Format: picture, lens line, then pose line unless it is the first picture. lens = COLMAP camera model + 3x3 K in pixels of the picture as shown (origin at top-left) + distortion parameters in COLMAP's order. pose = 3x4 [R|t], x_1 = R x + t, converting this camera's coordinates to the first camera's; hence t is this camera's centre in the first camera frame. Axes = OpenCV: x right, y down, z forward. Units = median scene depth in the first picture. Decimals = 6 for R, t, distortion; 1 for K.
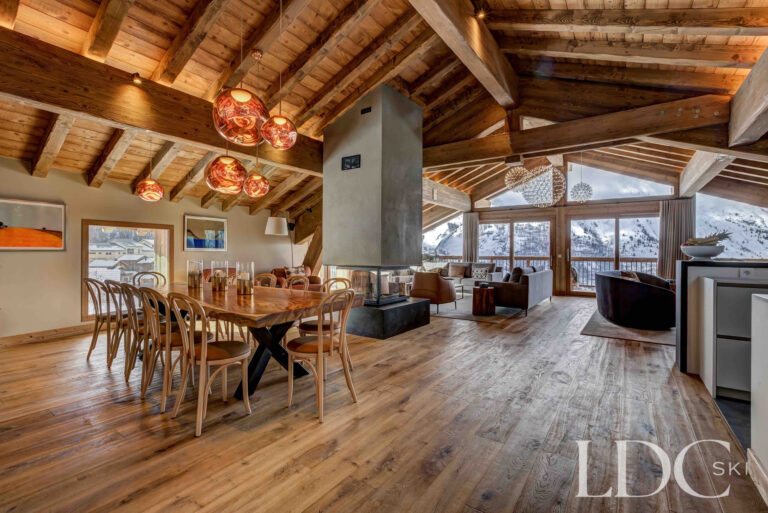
lens RADIAL K [[362.1, 0, 380.6], [0, 362.1, 247.9], [0, 0, 1]] dist [-0.002218, 0.000115]
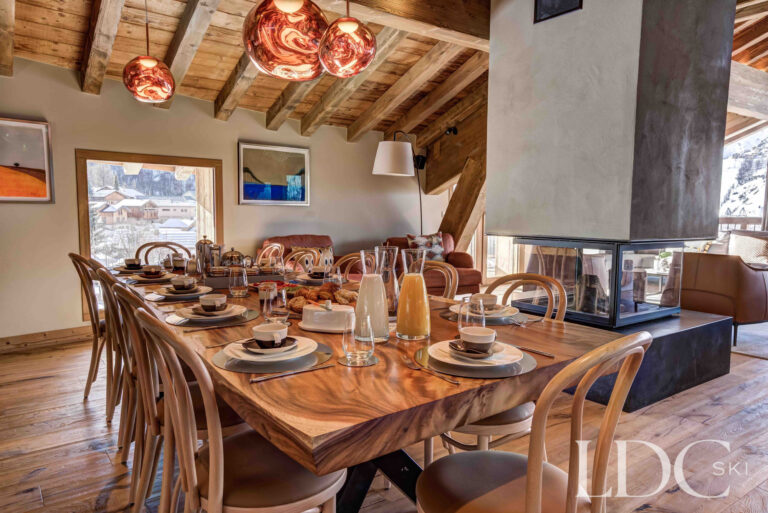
lens RADIAL K [[588.8, 0, 384.0], [0, 588.8, 256.5], [0, 0, 1]] dist [0.005684, 0.004411]
pose [[0.955880, 0.029510, -0.292273, -0.049001], [-0.002844, 0.995825, 0.091243, 0.004573], [0.293745, -0.086386, 0.951972, 0.178093]]
